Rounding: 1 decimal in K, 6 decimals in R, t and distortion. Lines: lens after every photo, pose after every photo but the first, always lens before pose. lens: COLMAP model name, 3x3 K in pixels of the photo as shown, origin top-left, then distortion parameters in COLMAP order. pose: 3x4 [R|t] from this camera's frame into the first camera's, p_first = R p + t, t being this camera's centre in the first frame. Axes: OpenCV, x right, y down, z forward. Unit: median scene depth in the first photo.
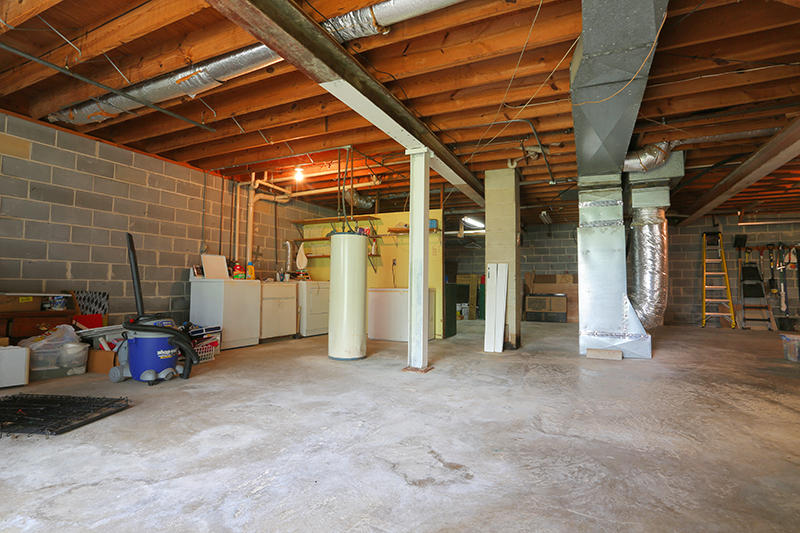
lens RADIAL K [[399.0, 0, 402.4], [0, 399.0, 270.5], [0, 0, 1]] dist [-0.037340, 0.007968]
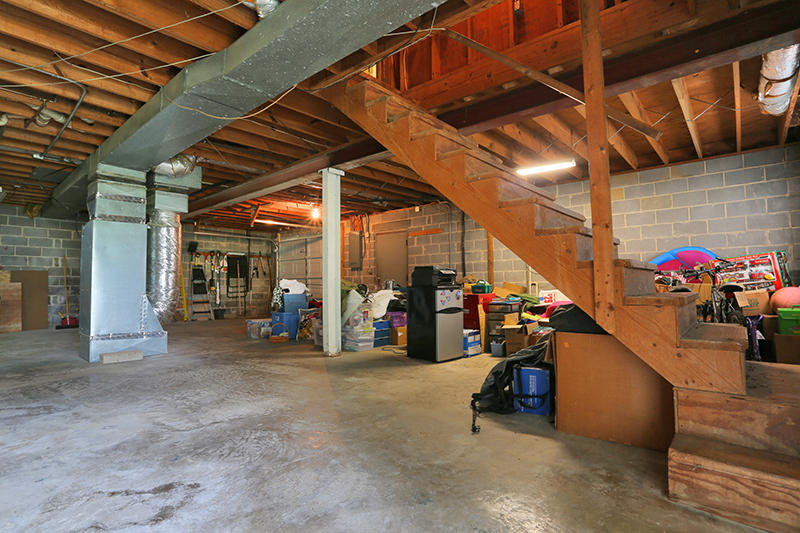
lens RADIAL K [[399.0, 0, 402.2], [0, 399.0, 262.8], [0, 0, 1]] dist [-0.037340, 0.007968]
pose [[0.283267, 0.045400, 0.957966, -0.346325], [-0.028324, 0.998839, -0.038962, 0.007070], [-0.958623, -0.016097, 0.284224, 0.152291]]
